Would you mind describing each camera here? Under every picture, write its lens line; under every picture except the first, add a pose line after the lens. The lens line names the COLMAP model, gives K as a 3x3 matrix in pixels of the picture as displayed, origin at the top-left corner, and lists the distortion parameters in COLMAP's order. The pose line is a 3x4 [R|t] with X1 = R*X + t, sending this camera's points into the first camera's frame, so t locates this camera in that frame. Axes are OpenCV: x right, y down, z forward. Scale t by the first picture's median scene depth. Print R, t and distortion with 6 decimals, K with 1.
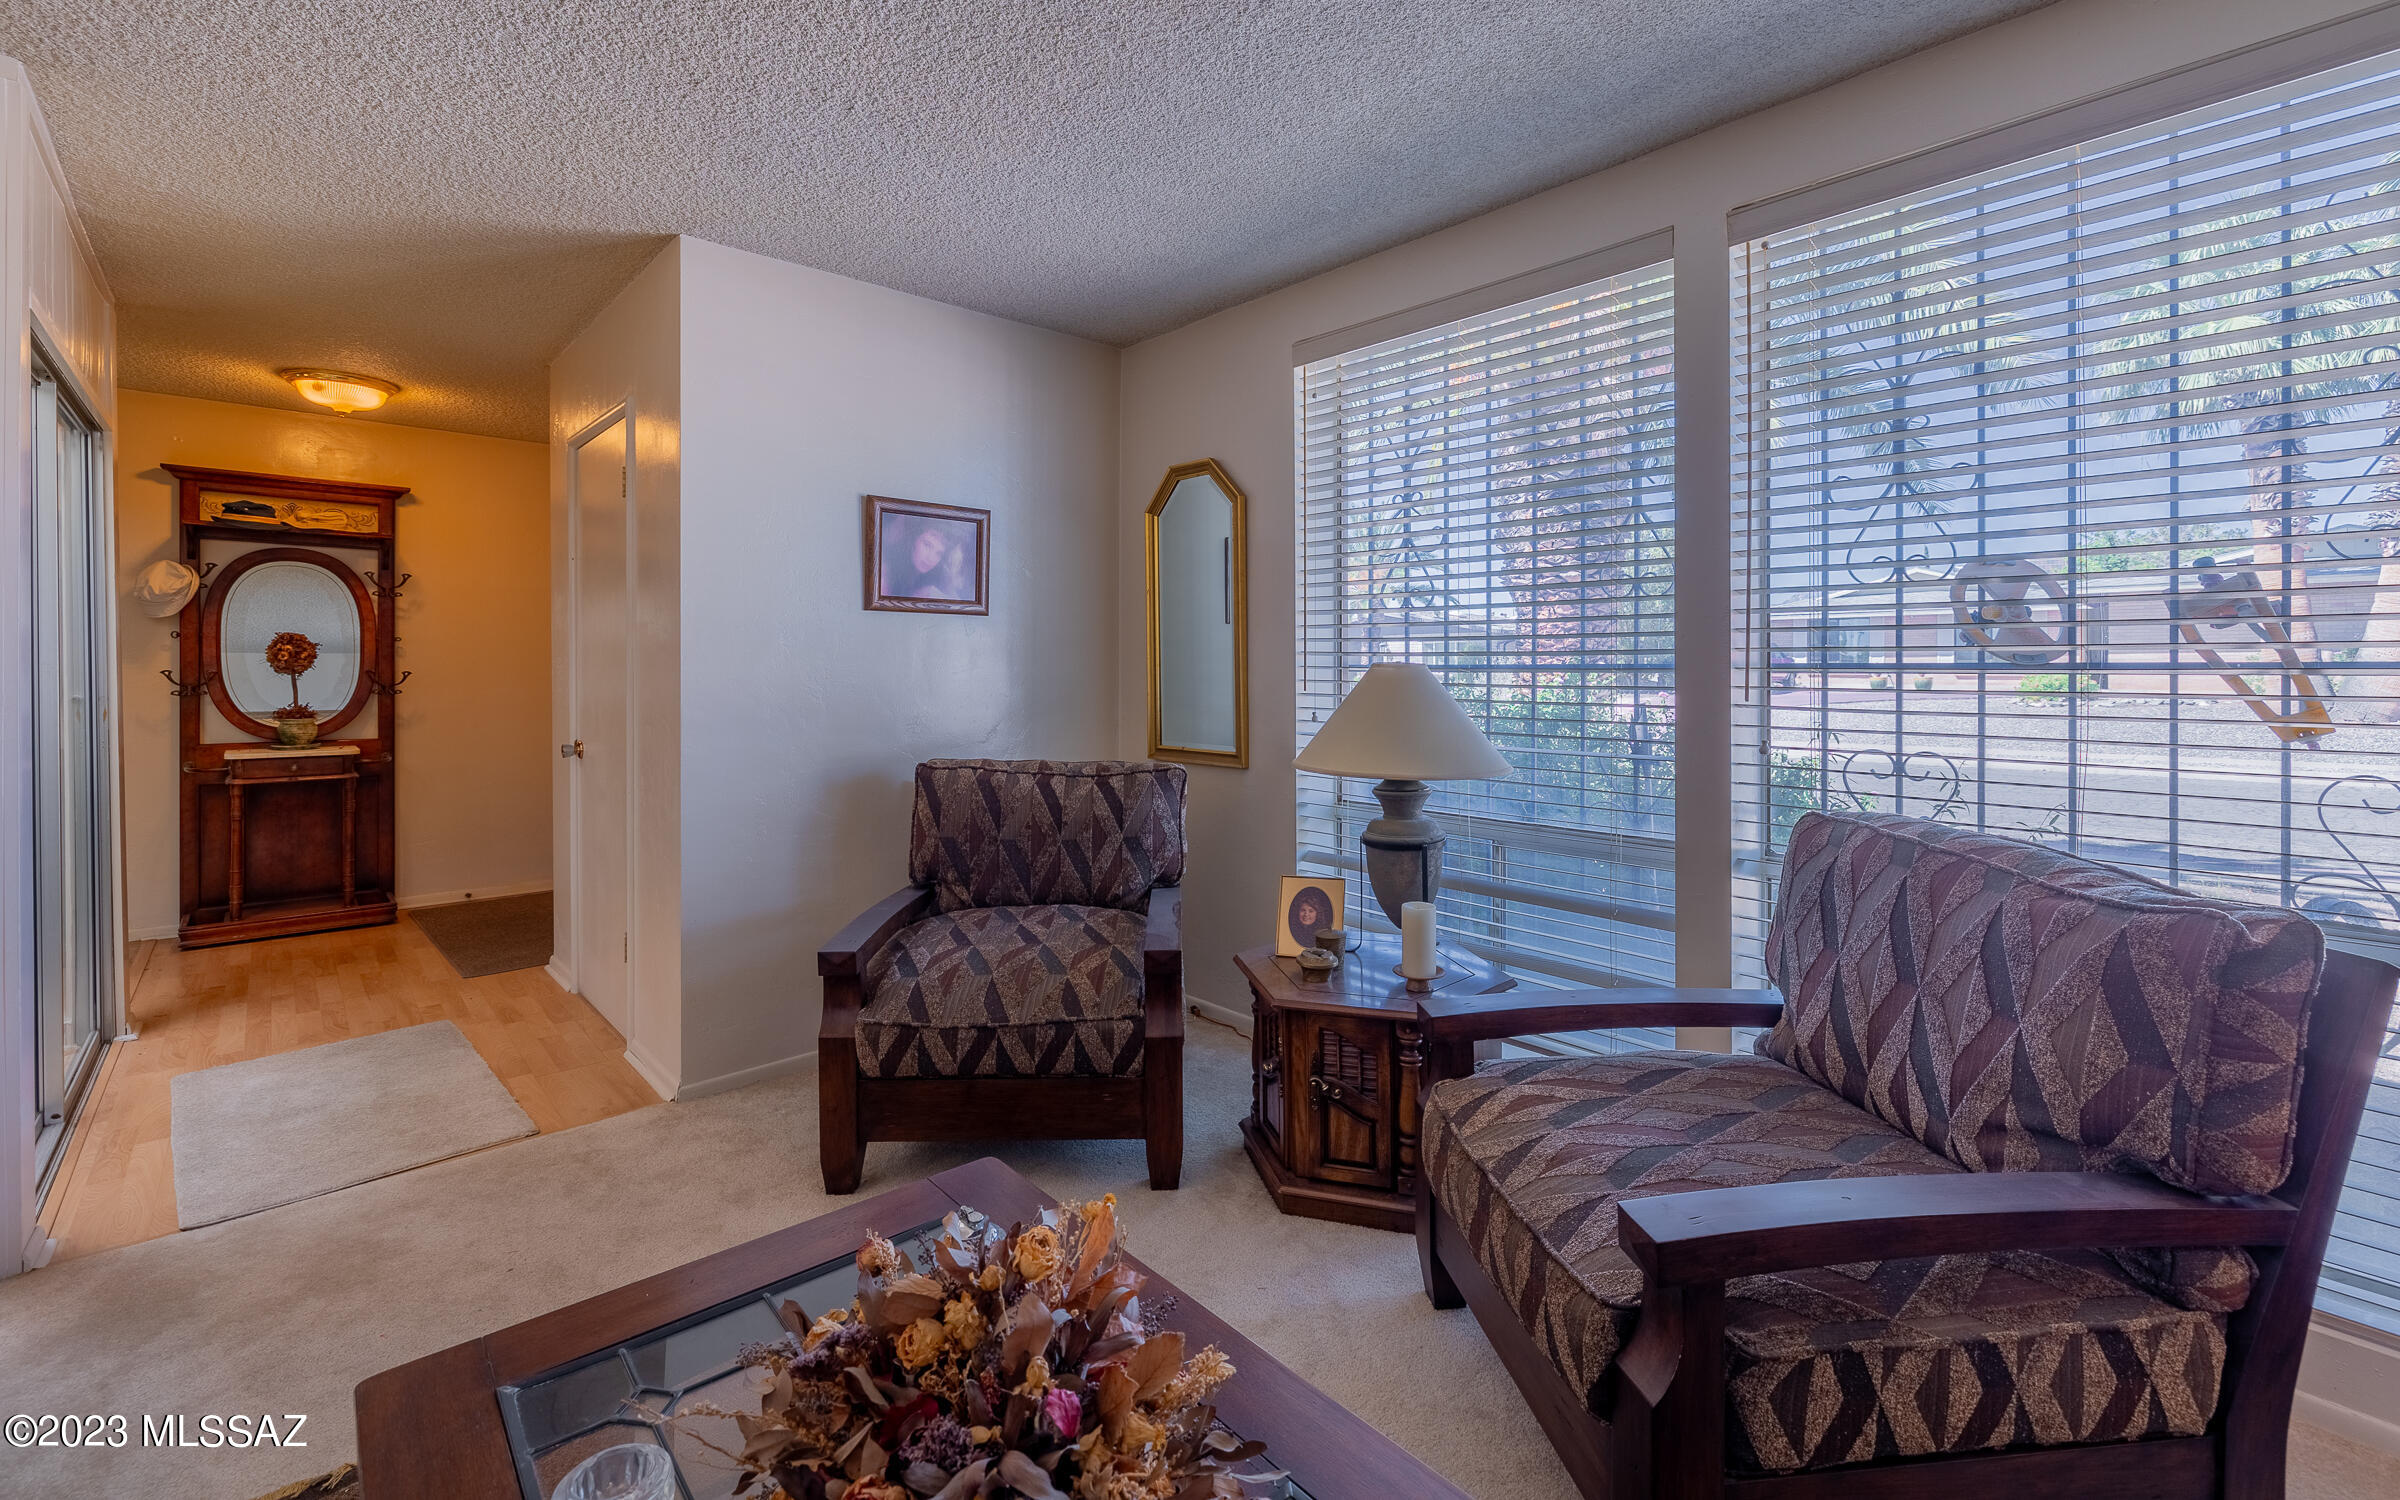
lens RADIAL K [[1016.1, 0, 1198.5], [0, 1016.1, 670.3], [0, 0, 1]] dist [0.000726, 0.000195]
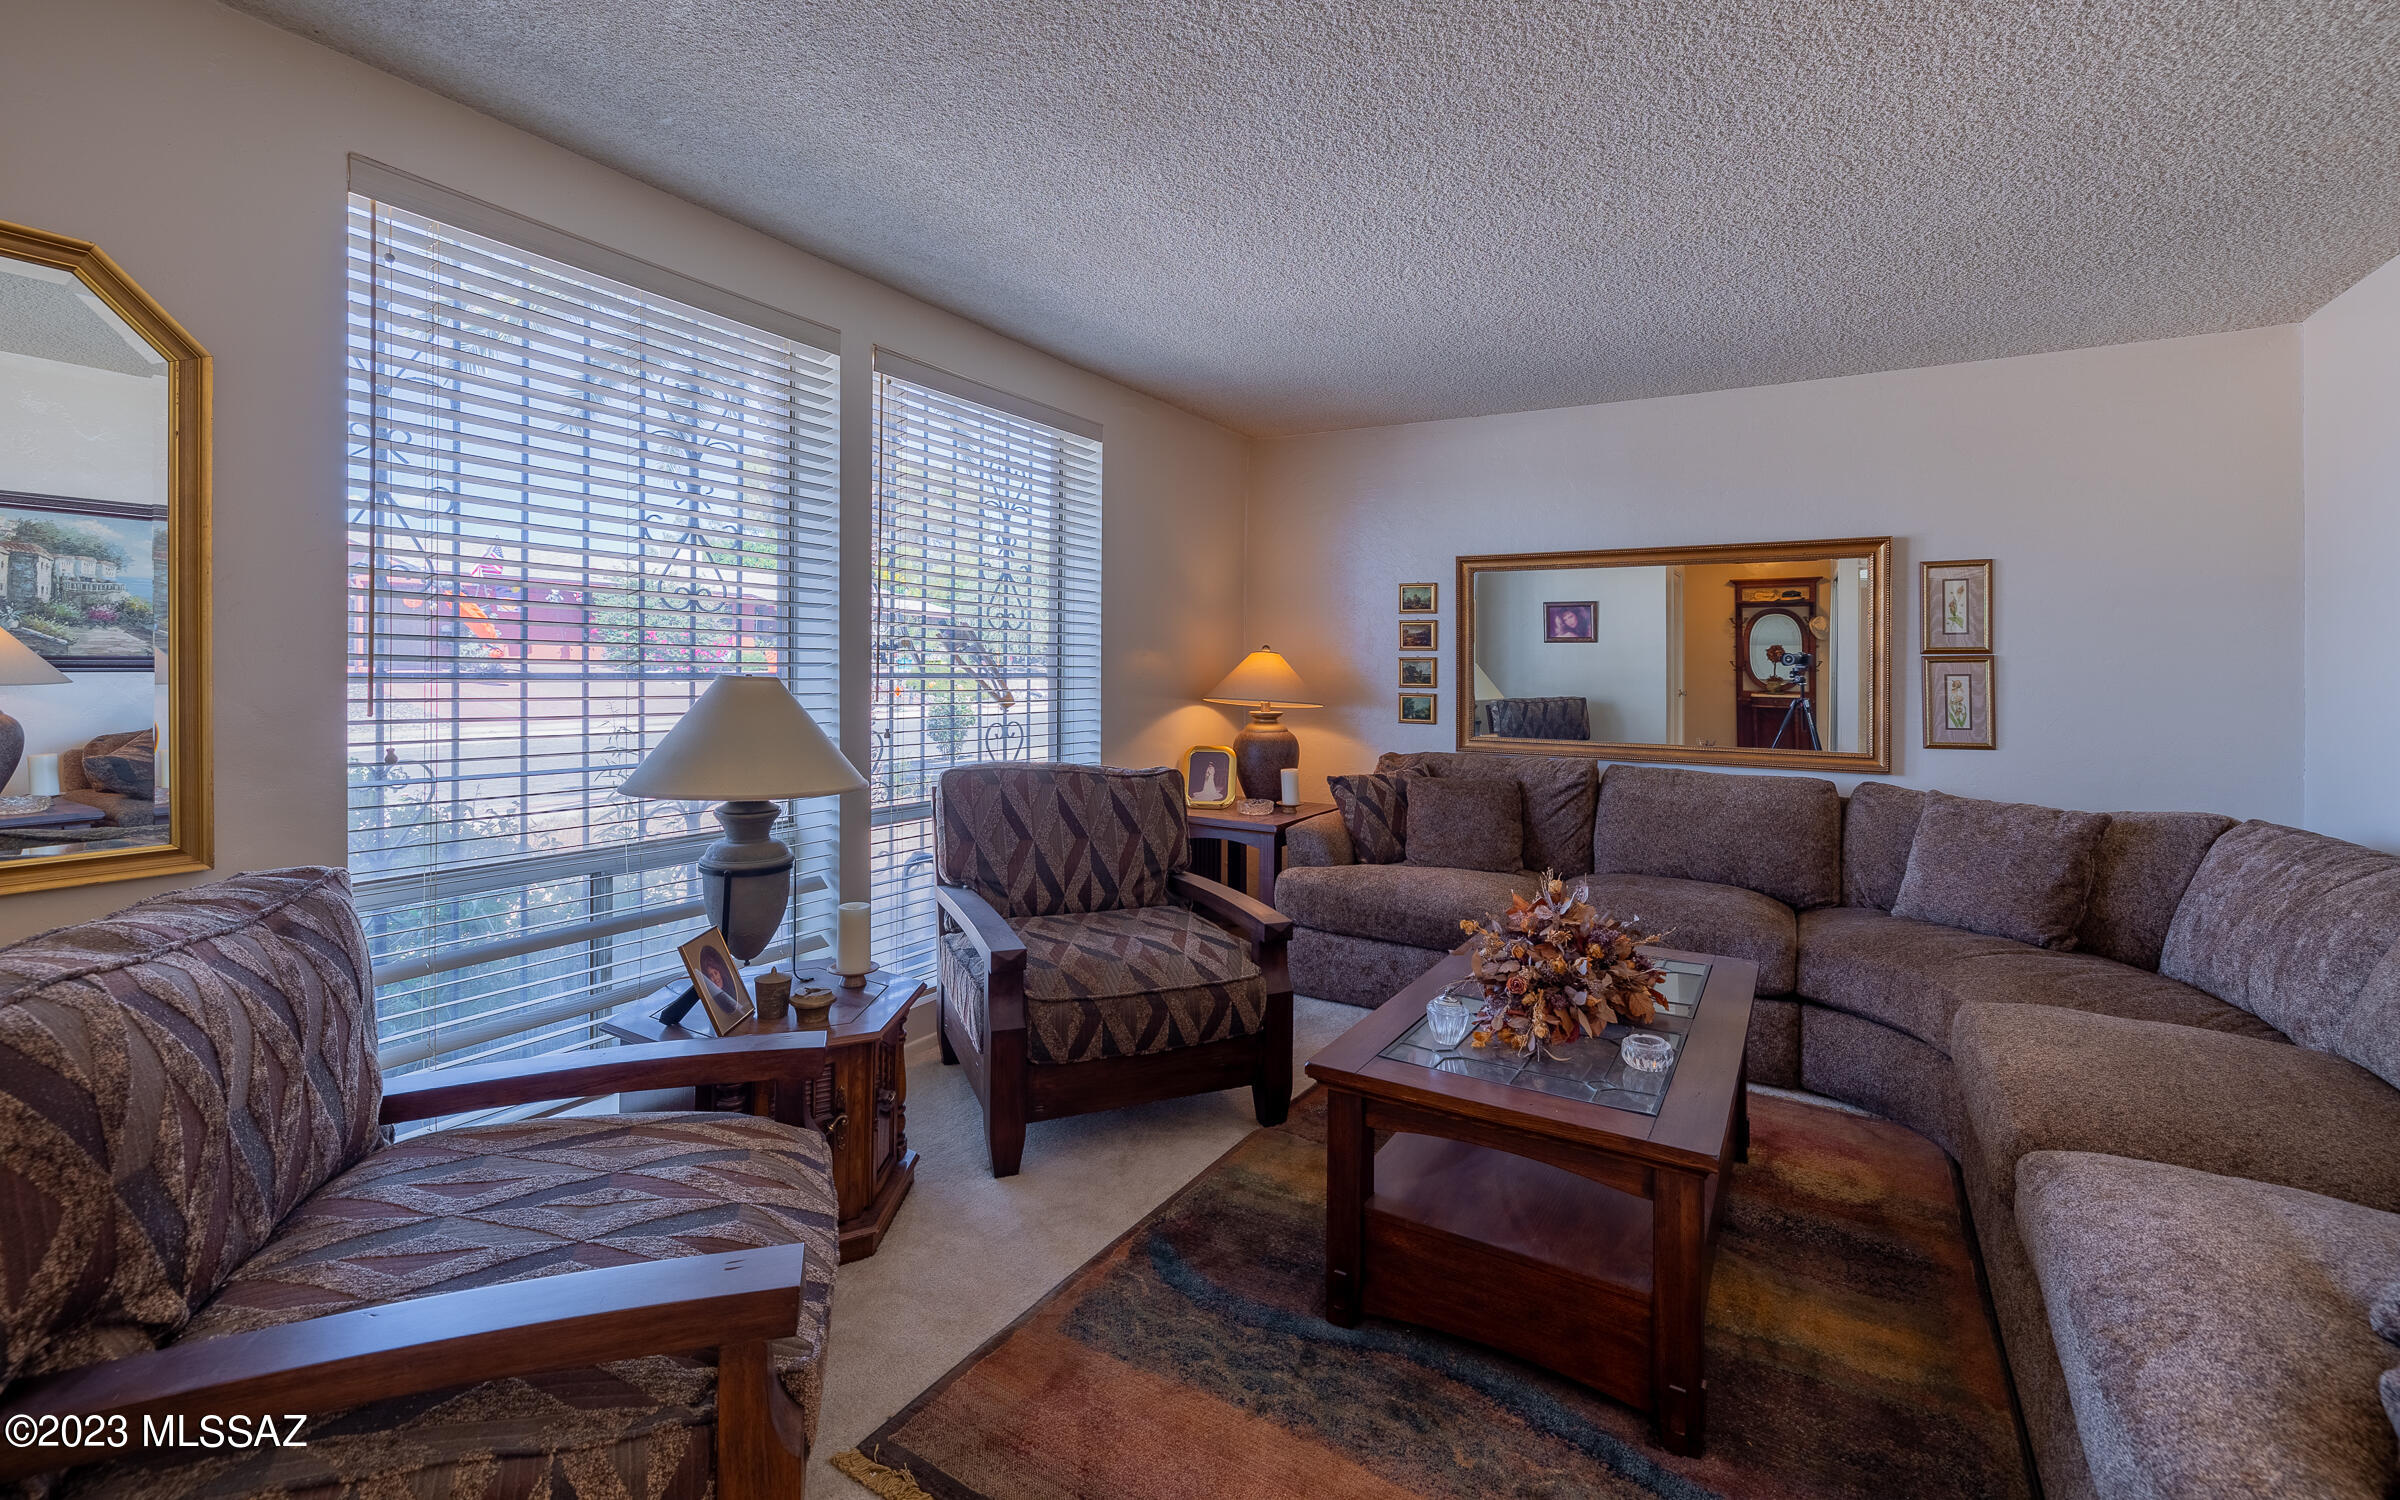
lens RADIAL K [[1016.1, 0, 1198.5], [0, 1016.1, 670.3], [0, 0, 1]] dist [0.000726, 0.000195]
pose [[-0.289210, 0.008373, 0.957229, -0.704556], [0.002583, 0.999965, -0.007966, -0.000461], [-0.957262, 0.000168, -0.289221, 0.752306]]
